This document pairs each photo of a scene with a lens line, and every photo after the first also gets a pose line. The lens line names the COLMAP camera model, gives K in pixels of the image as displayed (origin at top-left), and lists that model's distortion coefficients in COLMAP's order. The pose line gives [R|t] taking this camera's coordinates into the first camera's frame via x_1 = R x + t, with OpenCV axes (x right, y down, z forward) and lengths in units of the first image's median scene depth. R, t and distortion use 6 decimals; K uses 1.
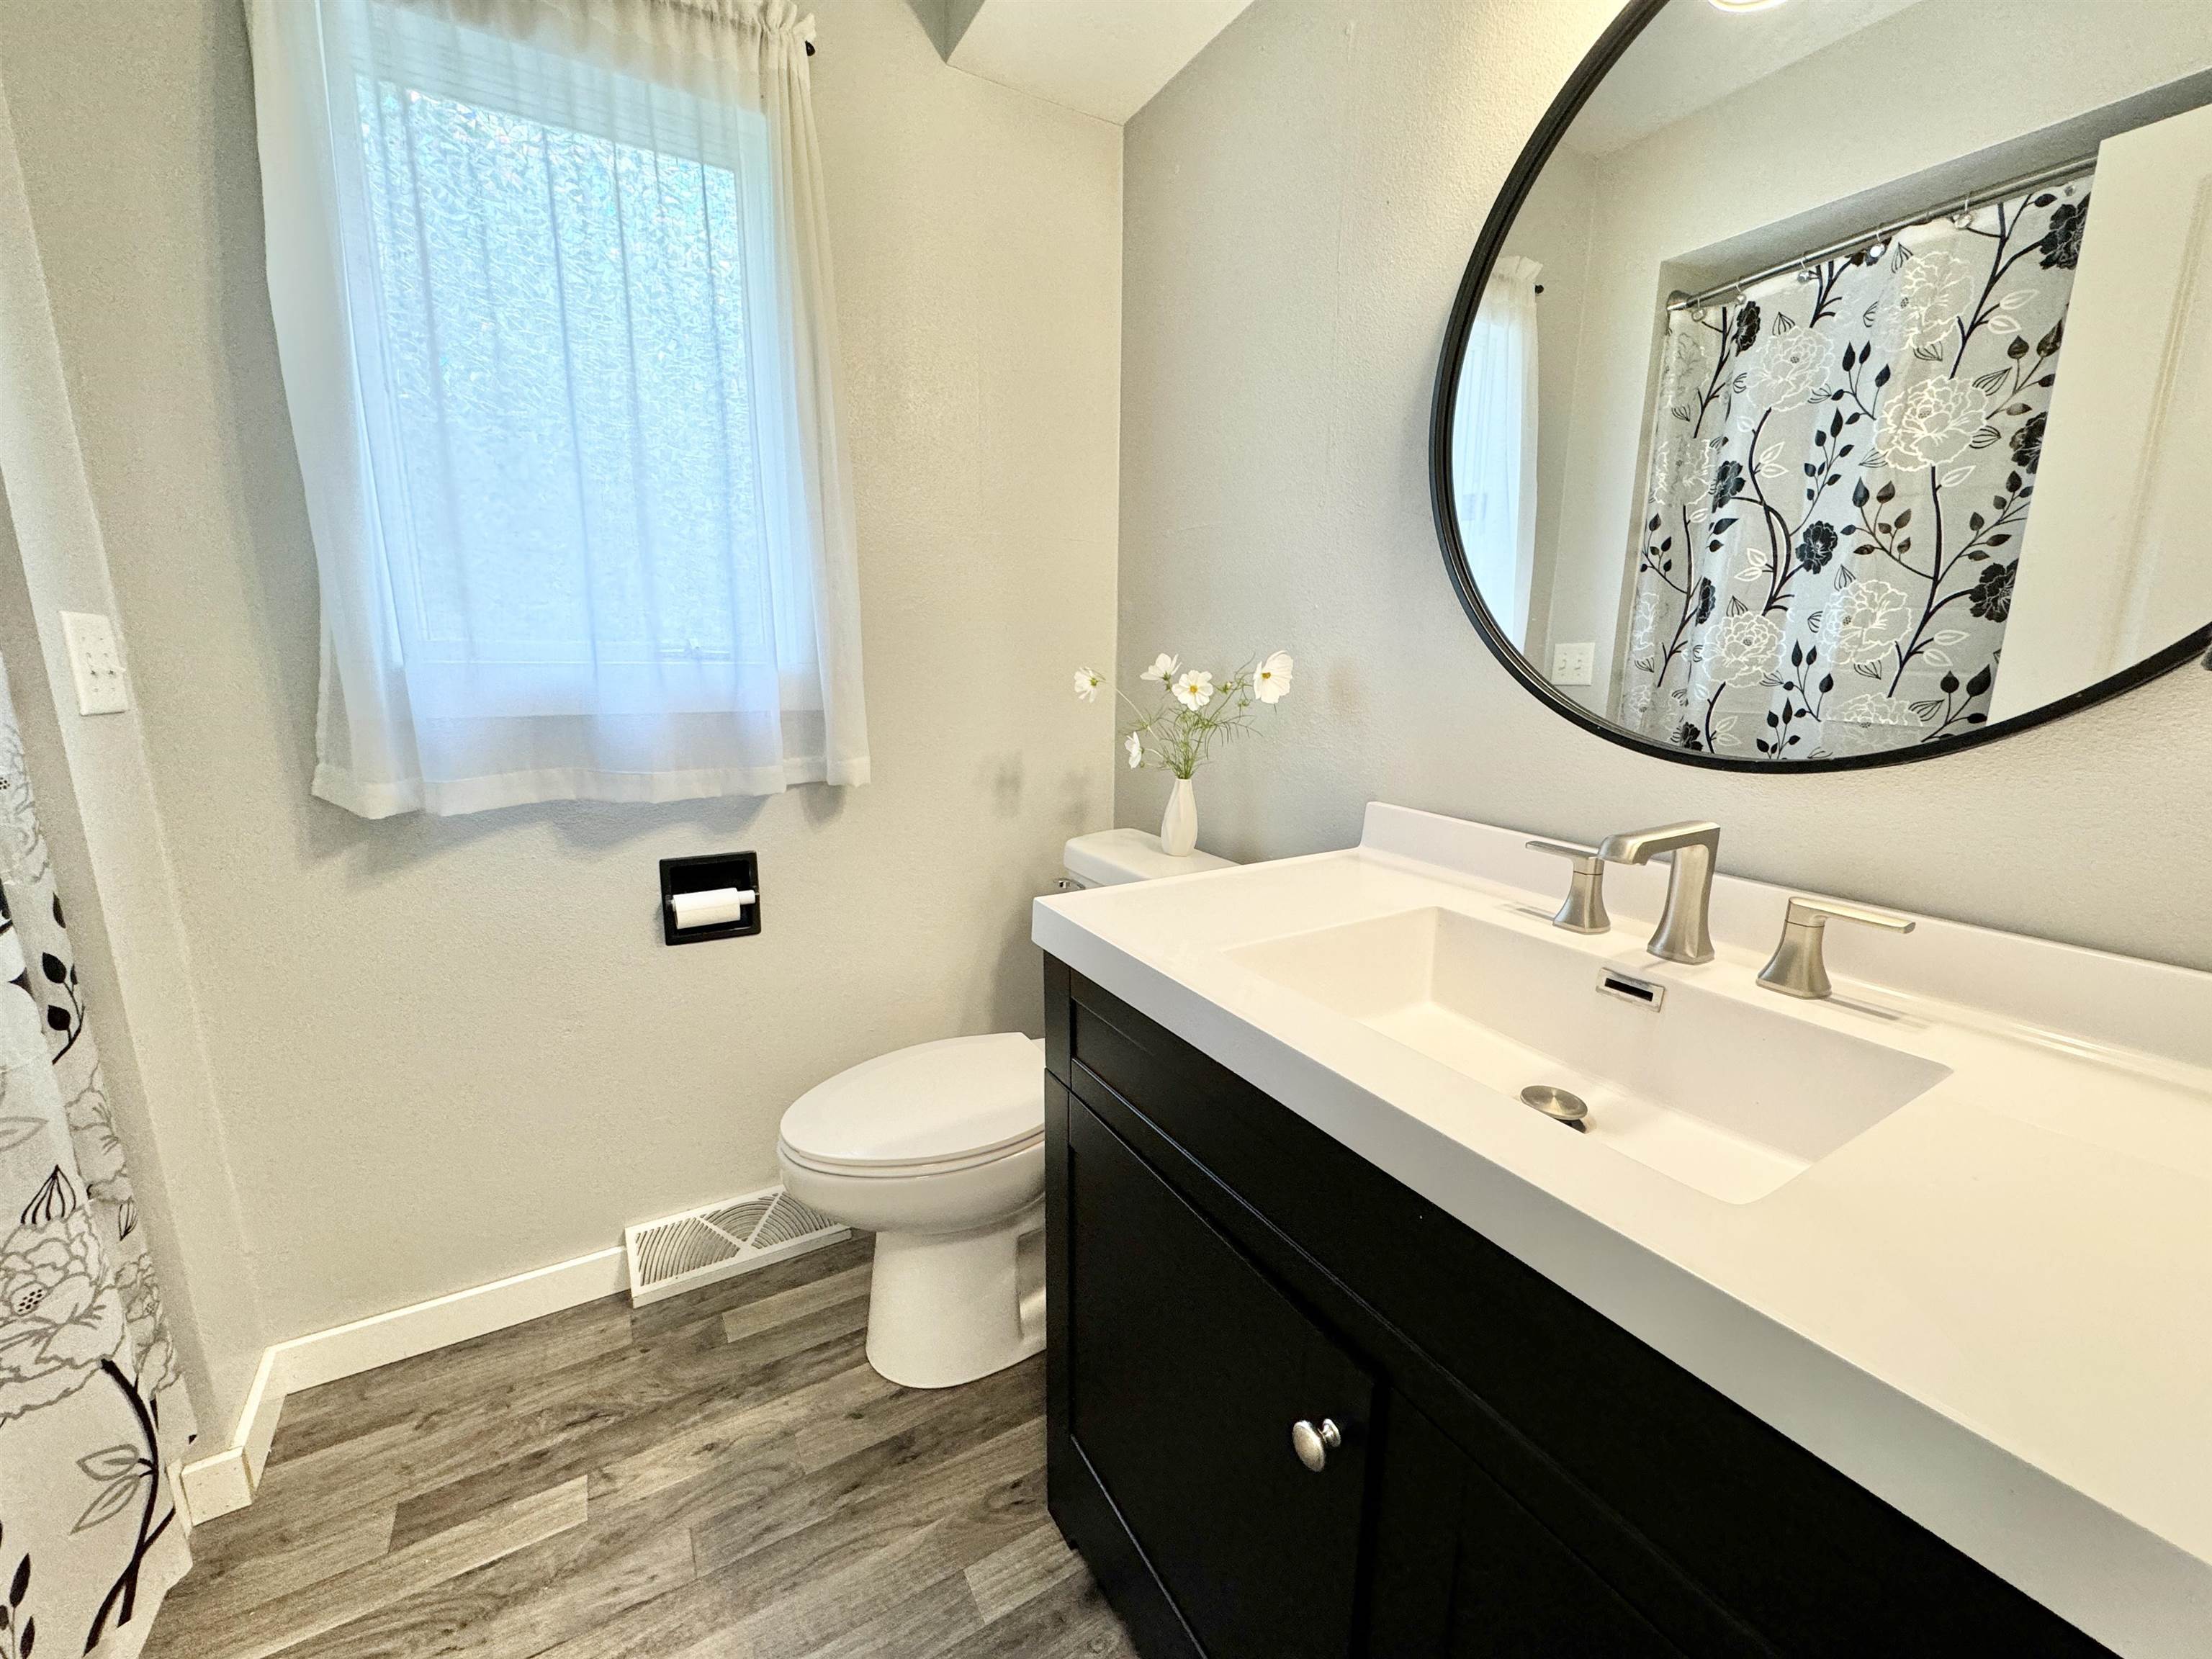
lens RADIAL K [[880.3, 0, 1106.0], [0, 880.3, 829.5], [0, 0, 1]] dist [-0.001429, 0.000076]
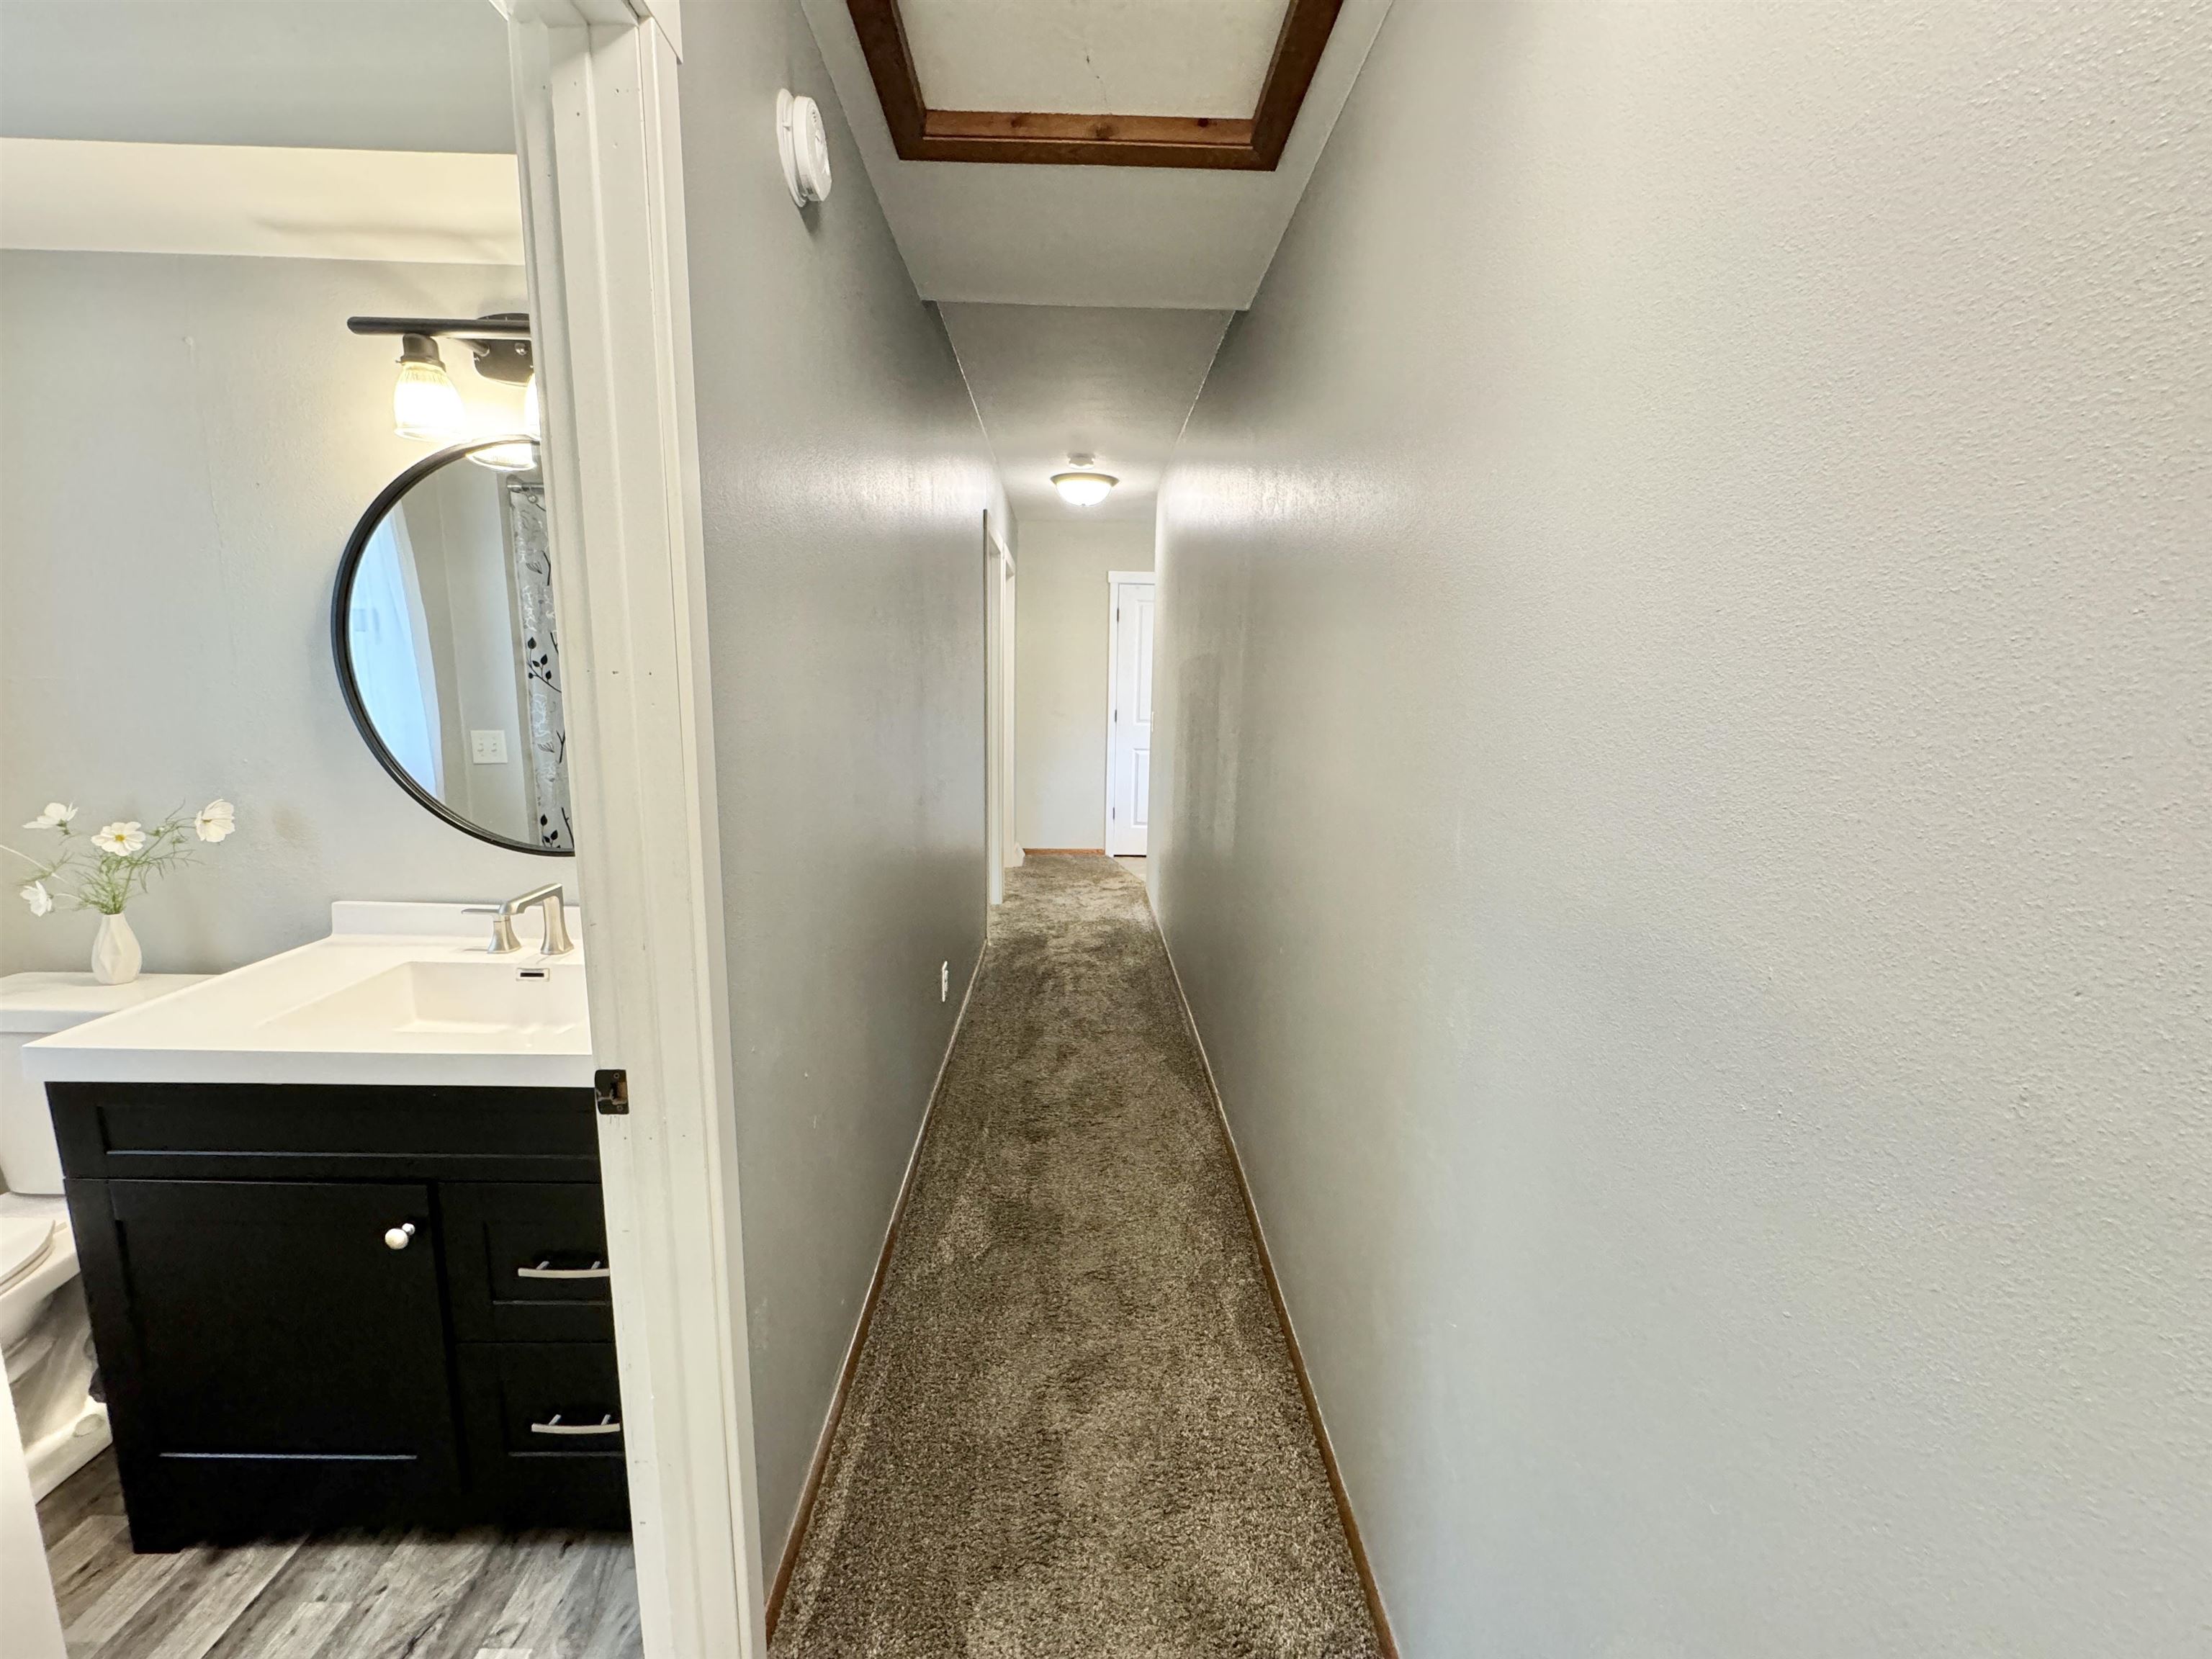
lens RADIAL K [[874.2, 0, 1106.0], [0, 874.2, 829.5], [0, 0, 1]] dist [-0.001522, 0.000134]
pose [[0.478757, -0.145348, 0.865832, -0.250823], [0.159570, 0.984180, 0.076982, -0.048295], [-0.863324, 0.101306, 0.494377, -0.632979]]
